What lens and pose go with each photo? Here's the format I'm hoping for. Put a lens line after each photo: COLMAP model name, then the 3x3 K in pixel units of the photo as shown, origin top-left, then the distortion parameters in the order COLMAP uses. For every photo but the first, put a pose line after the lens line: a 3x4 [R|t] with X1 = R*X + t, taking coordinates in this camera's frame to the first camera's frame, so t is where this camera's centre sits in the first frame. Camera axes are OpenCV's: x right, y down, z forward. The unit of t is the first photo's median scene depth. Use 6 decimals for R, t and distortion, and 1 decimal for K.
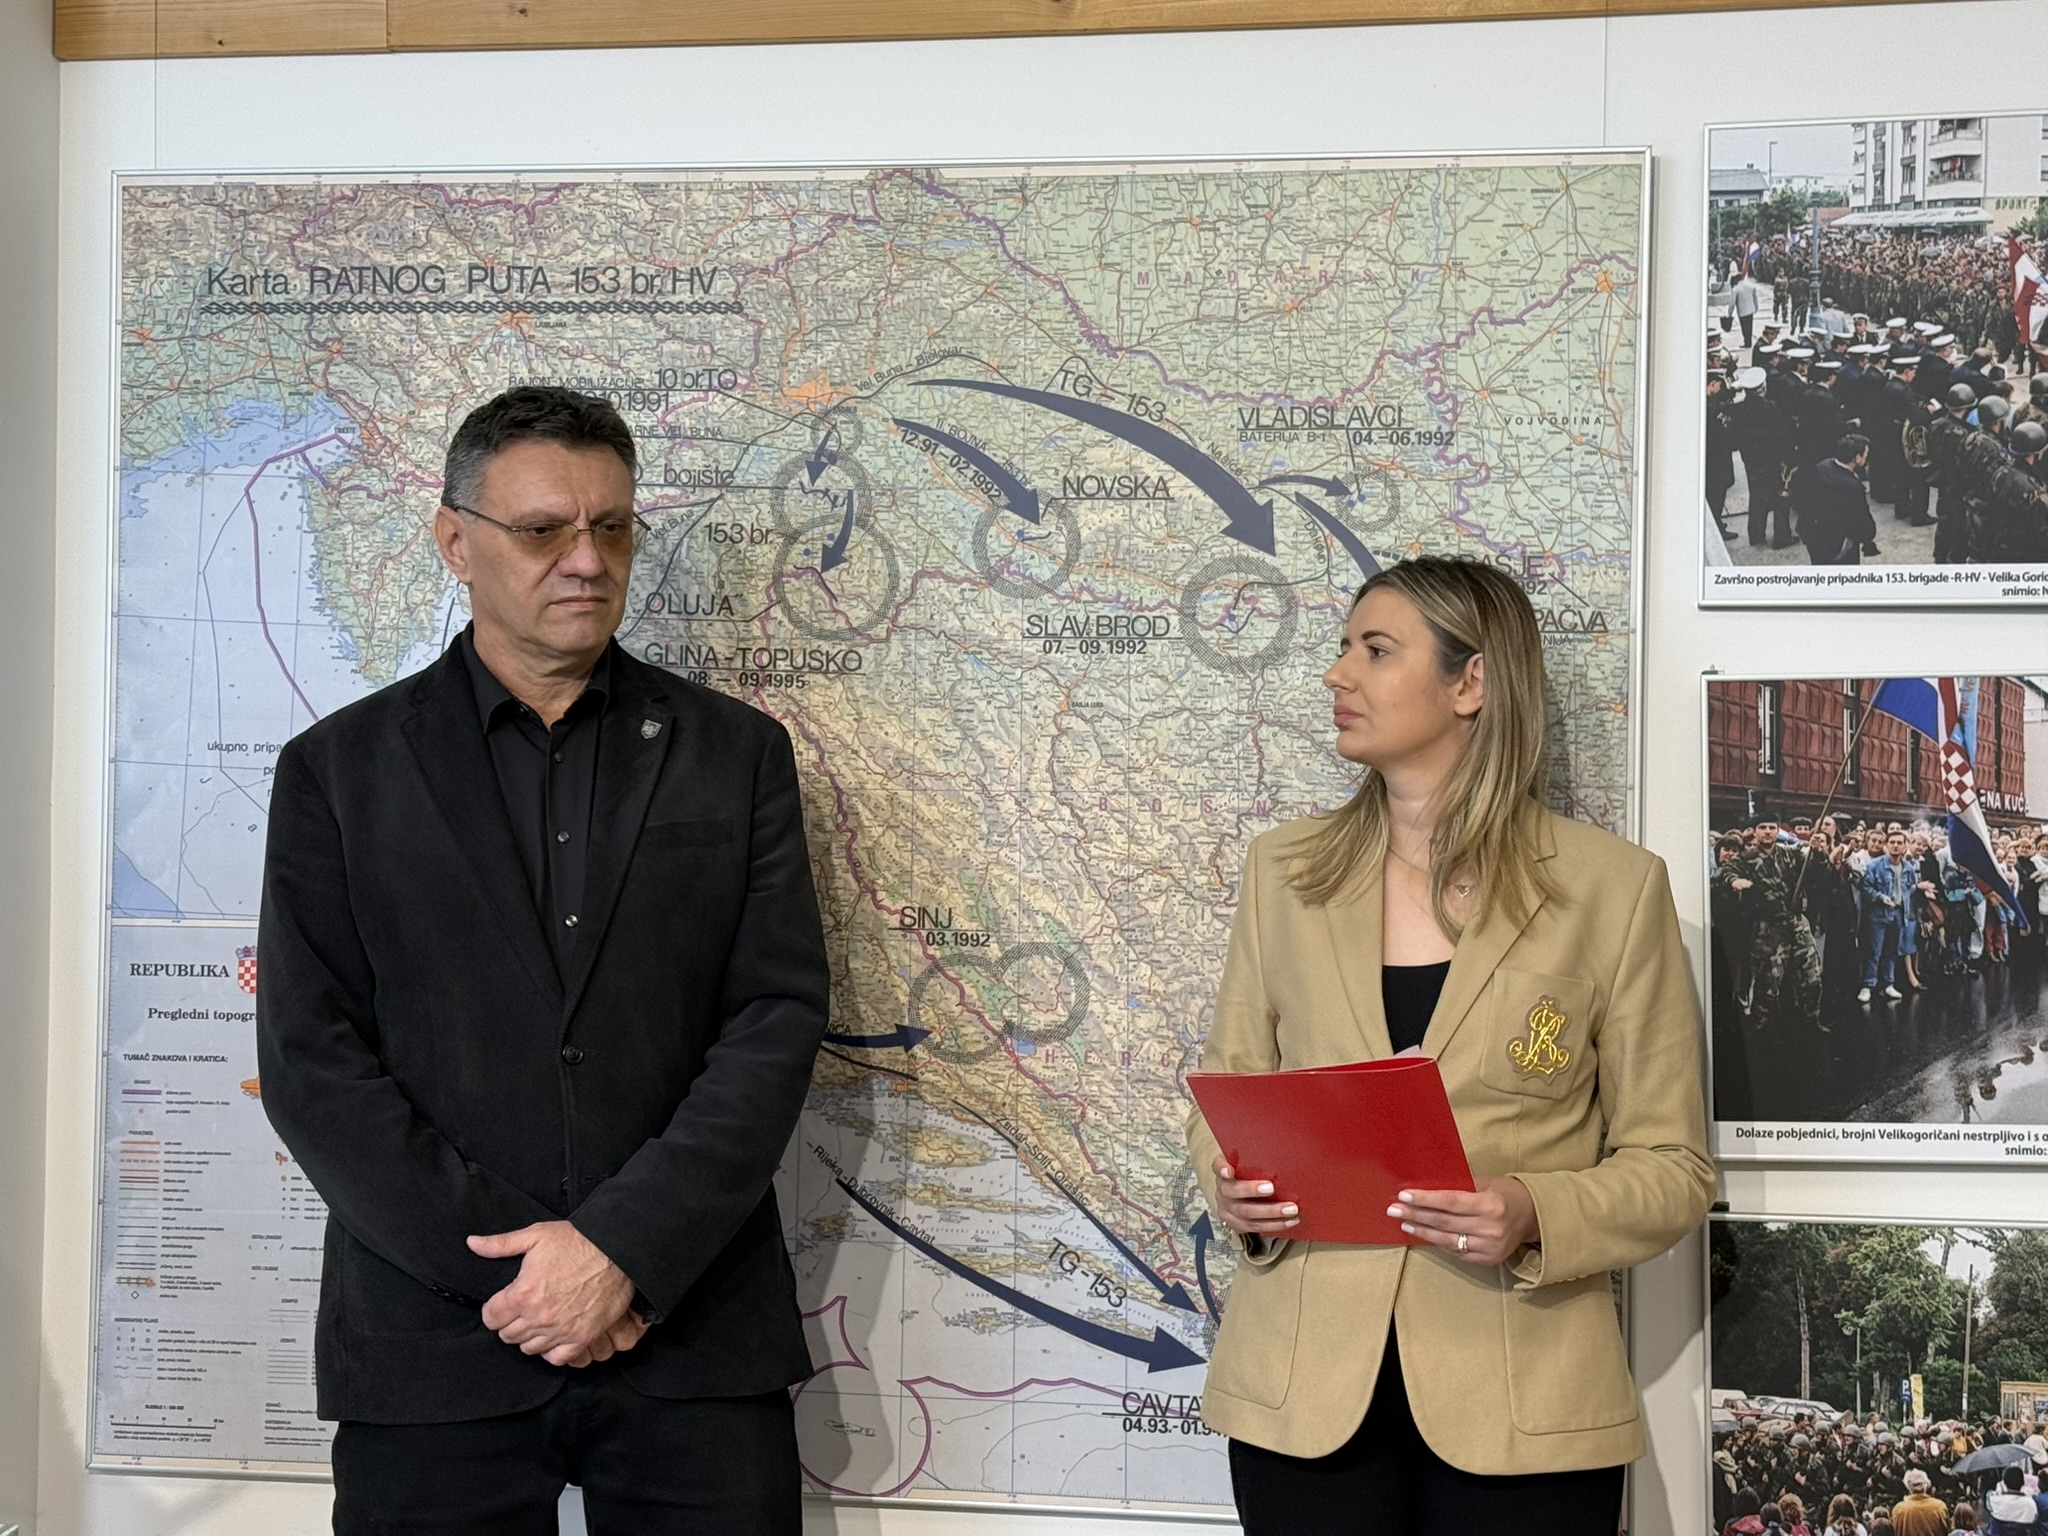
lens RADIAL K [[3232.0, 0, 1024.0], [0, 3232.0, 768.0], [0, 0, 1]] dist [0.134442, -0.069342]
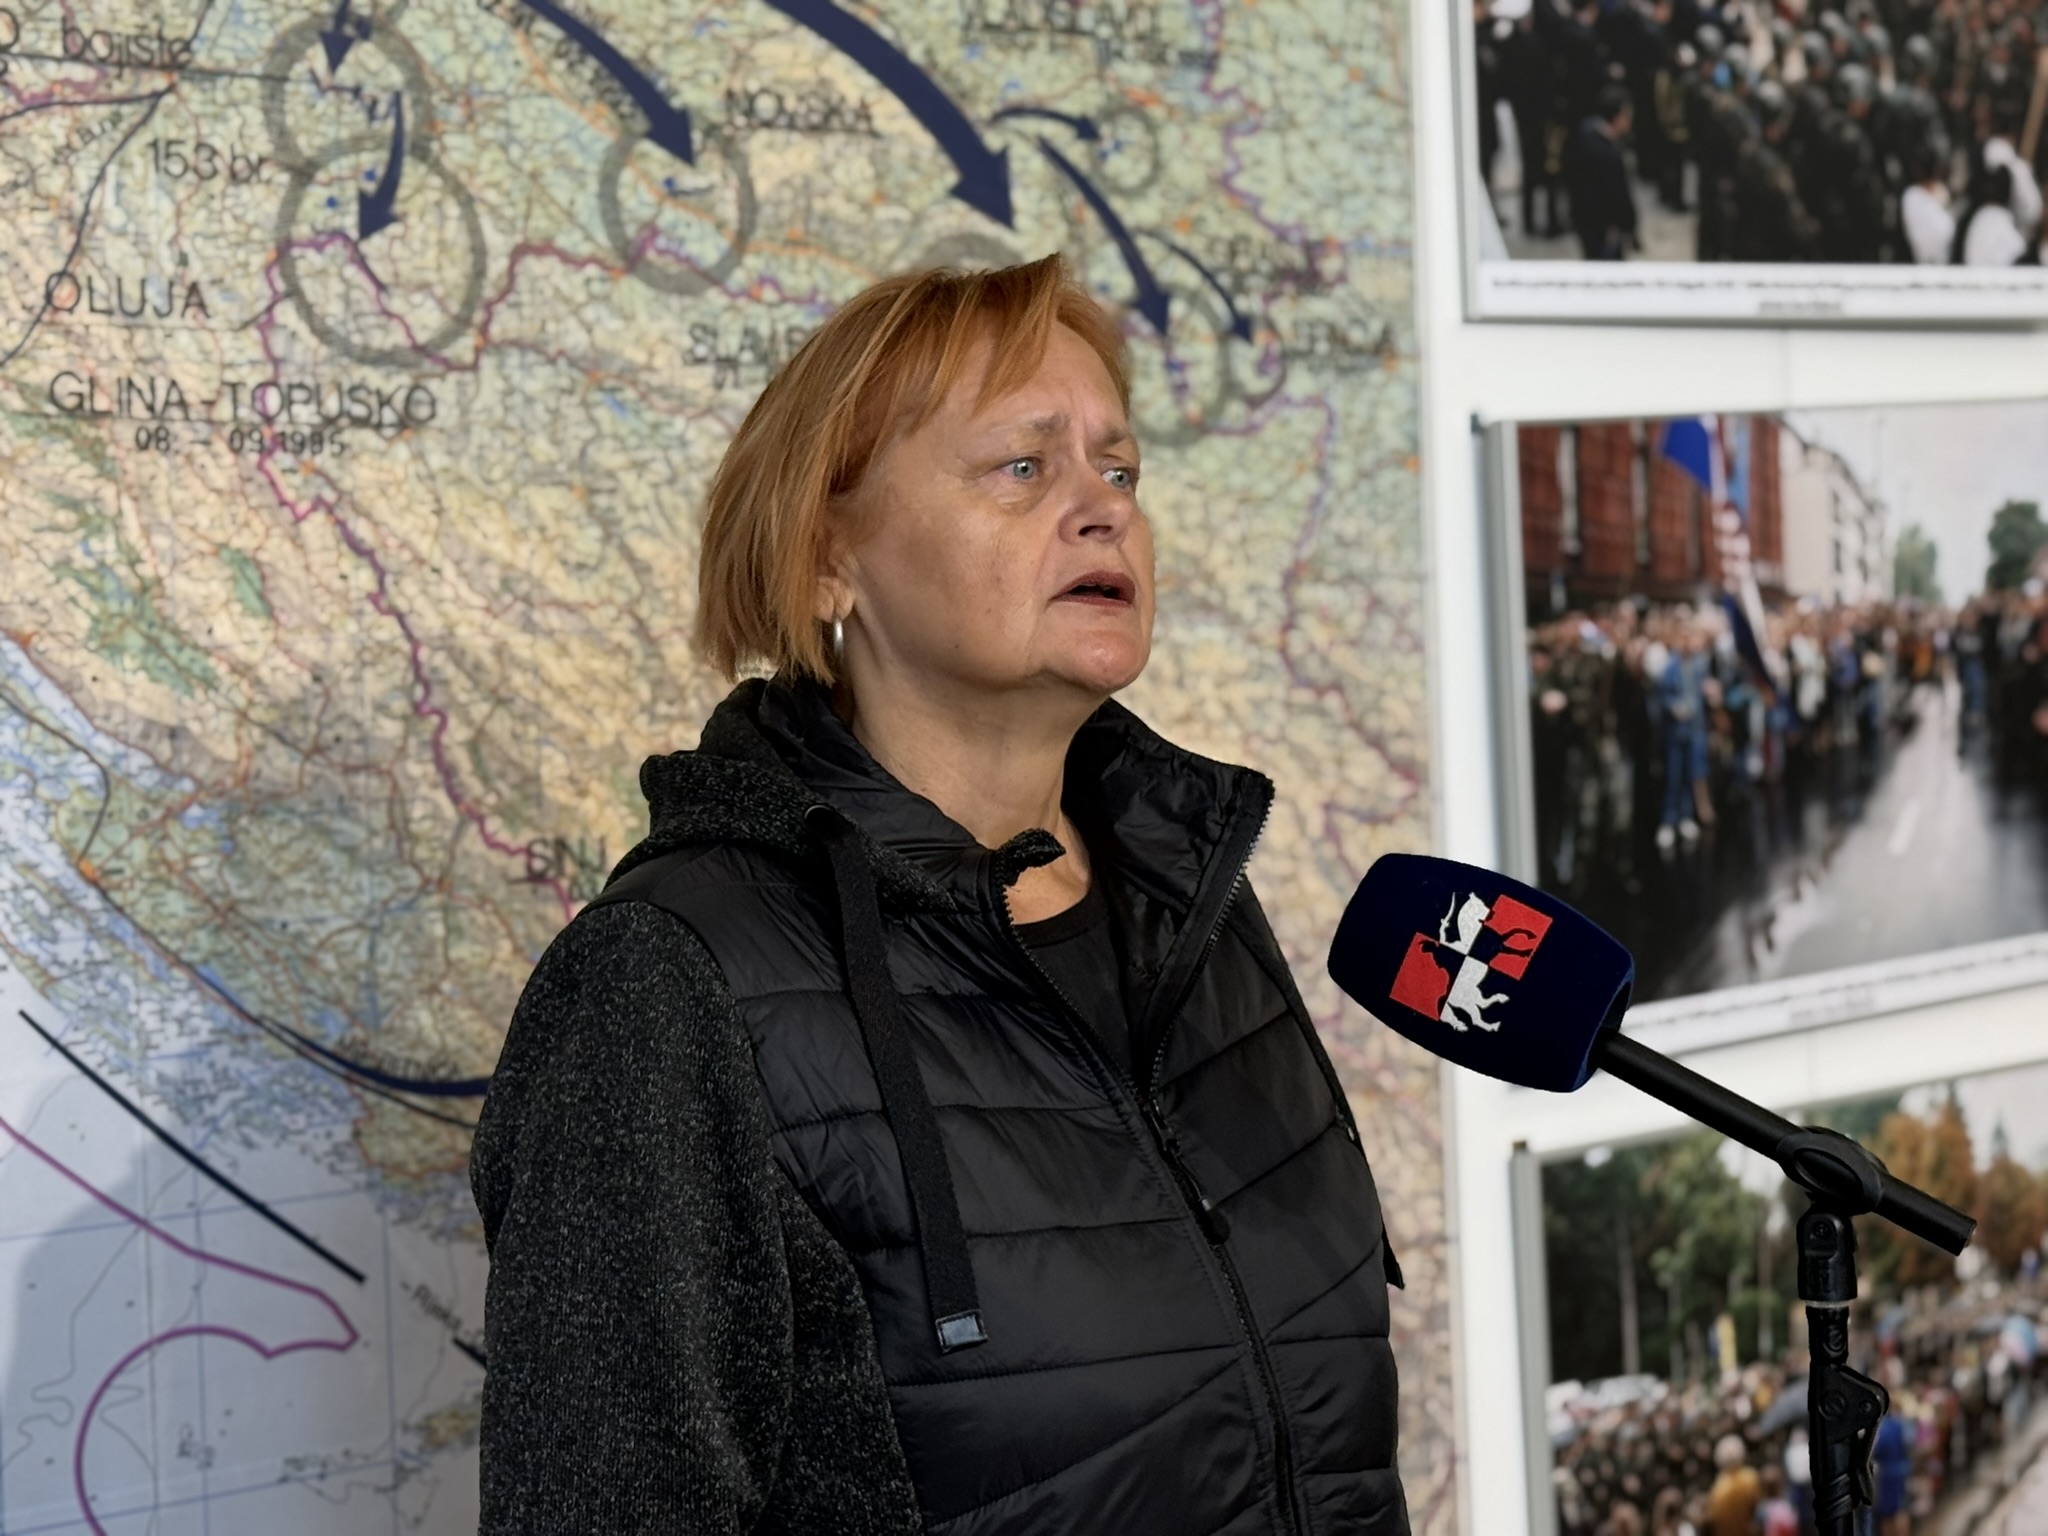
lens RADIAL K [[3804.8, 0, 1034.8], [0, 3804.8, 768.9], [0, 0, 1]] dist [0.133785, -0.008398]
pose [[0.672589, -0.075658, 0.736138, -0.485380], [0.041456, 0.997050, 0.064596, -0.009385], [-0.738854, -0.012929, 0.673742, 0.502699]]
